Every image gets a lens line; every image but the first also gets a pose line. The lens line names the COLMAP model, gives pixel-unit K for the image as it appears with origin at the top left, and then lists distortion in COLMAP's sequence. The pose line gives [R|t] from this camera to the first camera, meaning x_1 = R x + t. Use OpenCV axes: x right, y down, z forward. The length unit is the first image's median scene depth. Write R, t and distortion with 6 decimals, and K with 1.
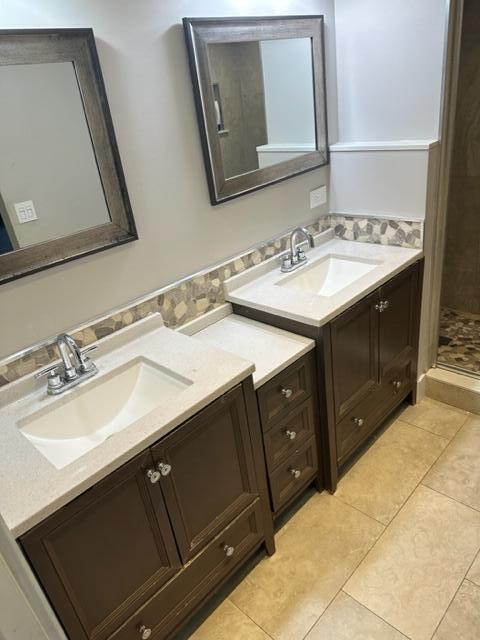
lens RADIAL K [[451.5, 0, 241.9], [0, 451.5, 321.5], [0, 0, 1]] dist [0.045711, -0.067051]
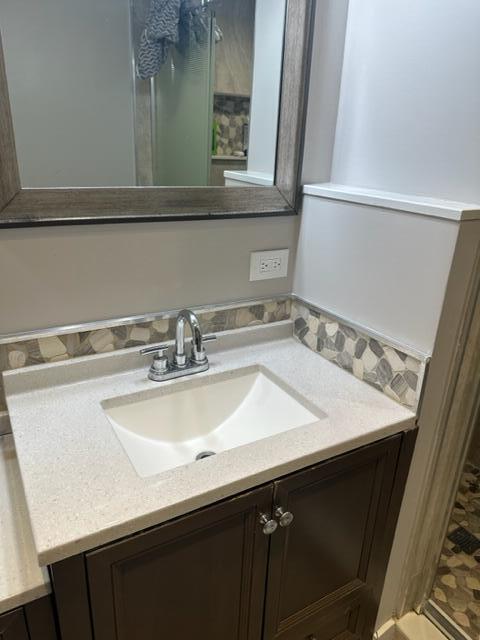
lens RADIAL K [[451.5, 0, 238.2], [0, 451.5, 316.5], [0, 0, 1]] dist [0.045711, -0.067051]
pose [[0.947937, 0.254725, -0.191130, 0.277555], [-0.272332, 0.959513, -0.071898, -0.169213], [0.165077, 0.120206, 0.978928, 0.463812]]
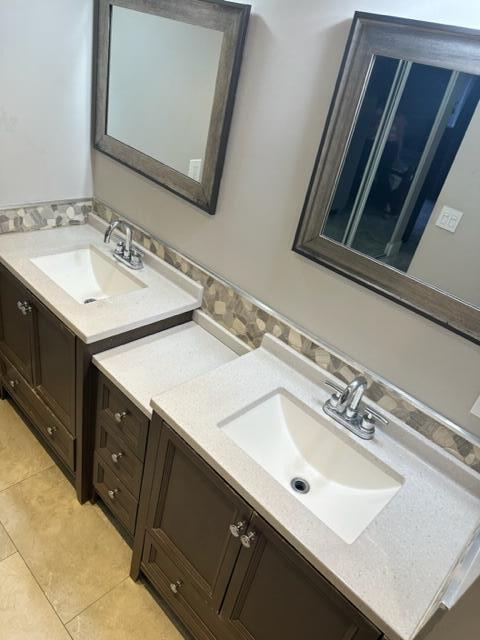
lens RADIAL K [[451.5, 0, 240.3], [0, 451.5, 321.8], [0, 0, 1]] dist [0.045711, -0.067051]
pose [[-0.023488, 0.626206, -0.779304, 0.531456], [-0.615808, 0.605013, 0.504717, -0.437750], [0.787546, 0.491756, 0.371412, 0.585725]]
